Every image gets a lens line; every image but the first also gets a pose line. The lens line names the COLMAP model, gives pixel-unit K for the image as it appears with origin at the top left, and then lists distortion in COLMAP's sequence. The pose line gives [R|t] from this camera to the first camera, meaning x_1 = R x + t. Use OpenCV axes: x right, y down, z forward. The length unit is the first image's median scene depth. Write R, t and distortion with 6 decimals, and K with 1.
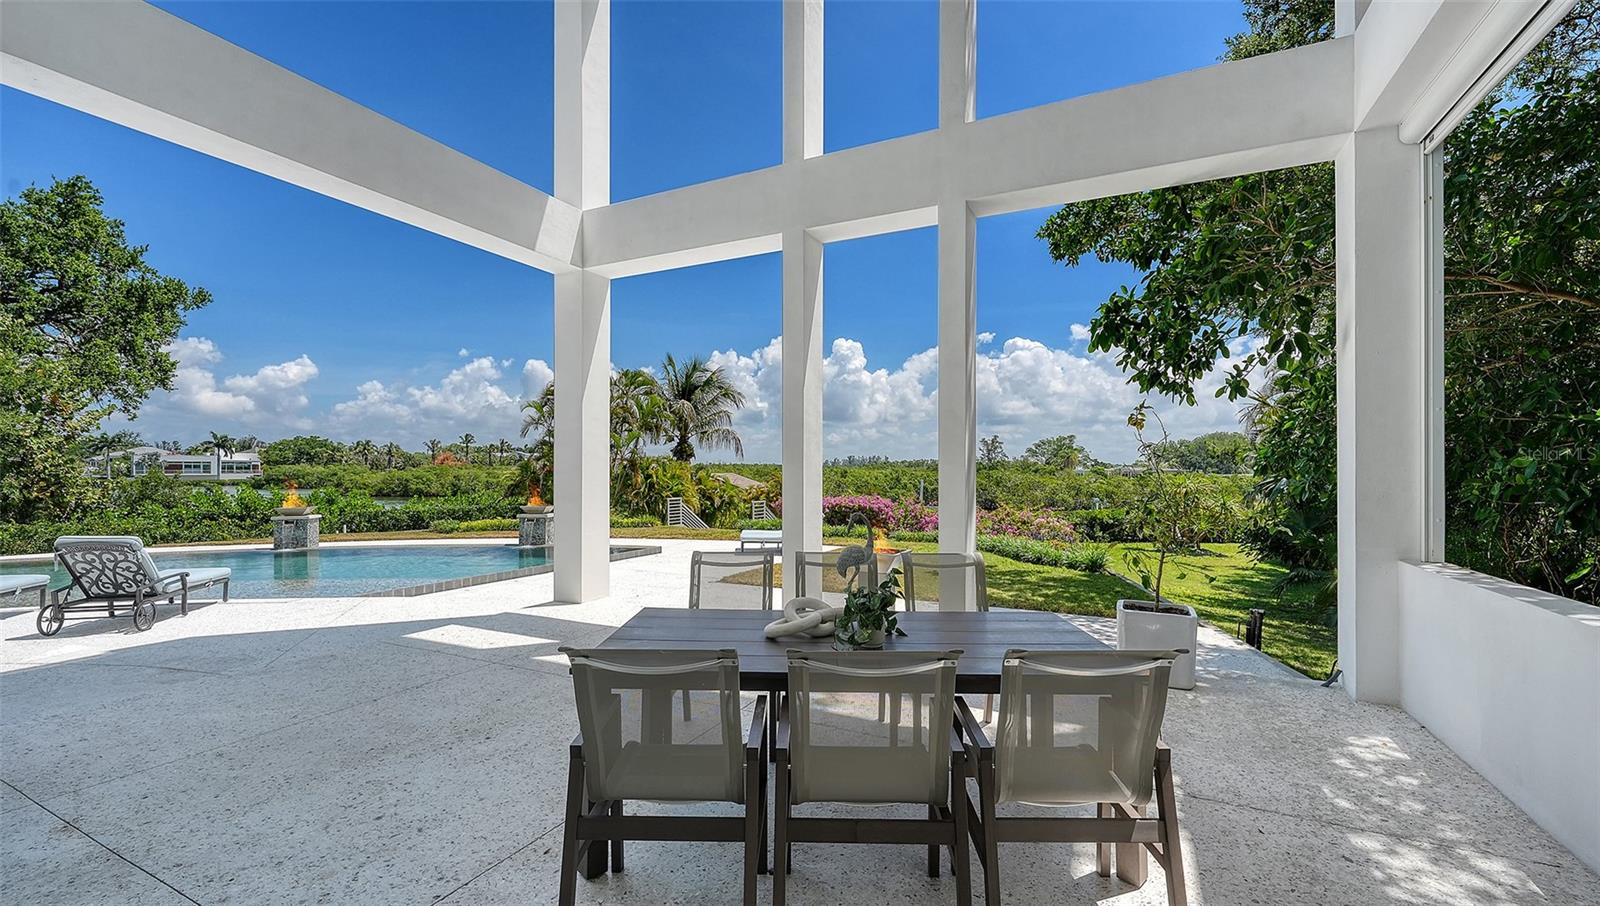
lens RADIAL K [[652.3, 0, 800.6], [0, 652.3, 471.4], [0, 0, 1]] dist [-0.005910, 0.000432]
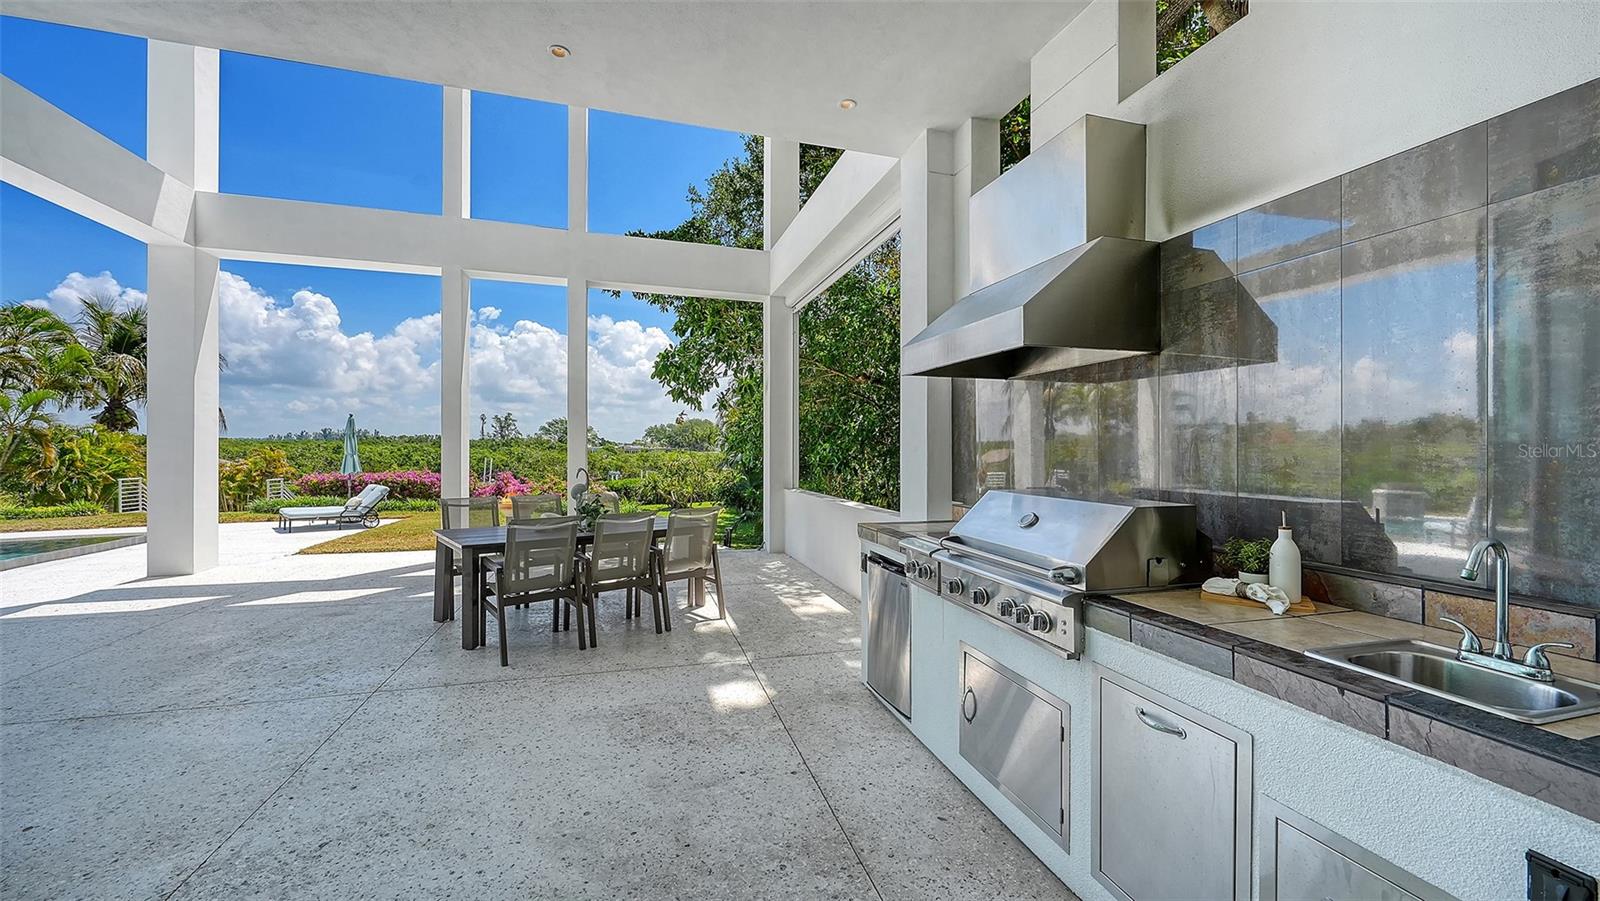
lens RADIAL K [[615.7, 0, 801.4], [0, 615.7, 451.2], [0, 0, 1]] dist [-0.000259, -0.000035]
pose [[0.733398, 0.004217, 0.679786, -0.090703], [-0.007056, 0.999974, 0.001410, 0.000448], [-0.679763, -0.005831, 0.733409, -0.112474]]
